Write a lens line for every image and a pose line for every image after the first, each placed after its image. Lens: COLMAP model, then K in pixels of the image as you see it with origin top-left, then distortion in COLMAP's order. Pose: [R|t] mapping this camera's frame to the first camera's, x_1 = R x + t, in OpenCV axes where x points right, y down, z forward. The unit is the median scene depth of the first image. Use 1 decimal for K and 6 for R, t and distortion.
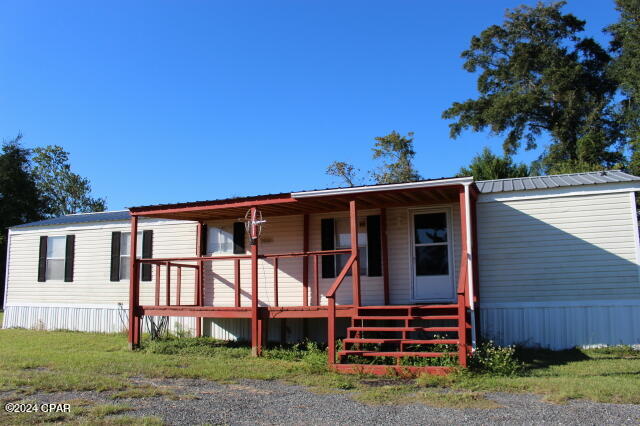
lens RADIAL K [[536.3, 0, 319.4], [0, 536.3, 220.6], [0, 0, 1]] dist [-0.153718, 0.142365]
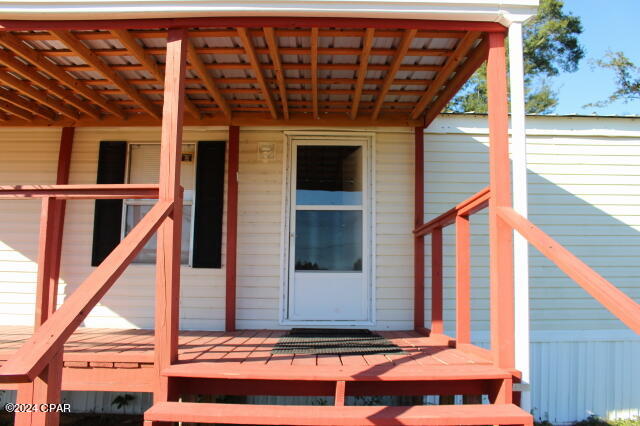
lens RADIAL K [[536.3, 0, 319.4], [0, 536.3, 220.6], [0, 0, 1]] dist [-0.153718, 0.142365]
pose [[0.938143, 0.067145, 0.339674, 0.034946], [-0.073343, 0.997292, 0.005427, 0.053231], [-0.338390, -0.030004, 0.940528, 0.529391]]
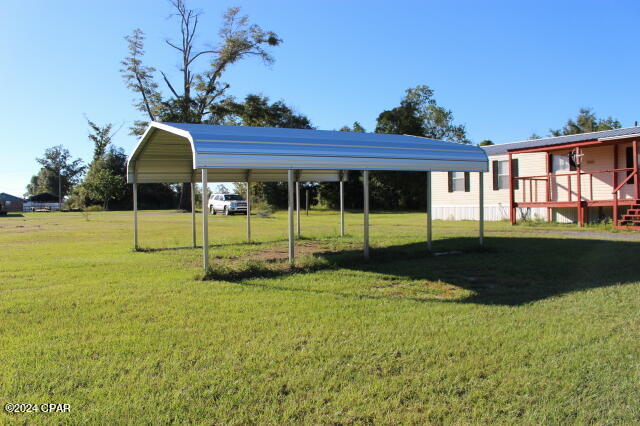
lens RADIAL K [[536.3, 0, 319.4], [0, 536.3, 220.6], [0, 0, 1]] dist [-0.153718, 0.142365]
pose [[0.803275, 0.007091, -0.595566, 0.196639], [0.091109, 0.986698, 0.134632, -0.081815], [0.588599, -0.162408, 0.791944, -0.833675]]
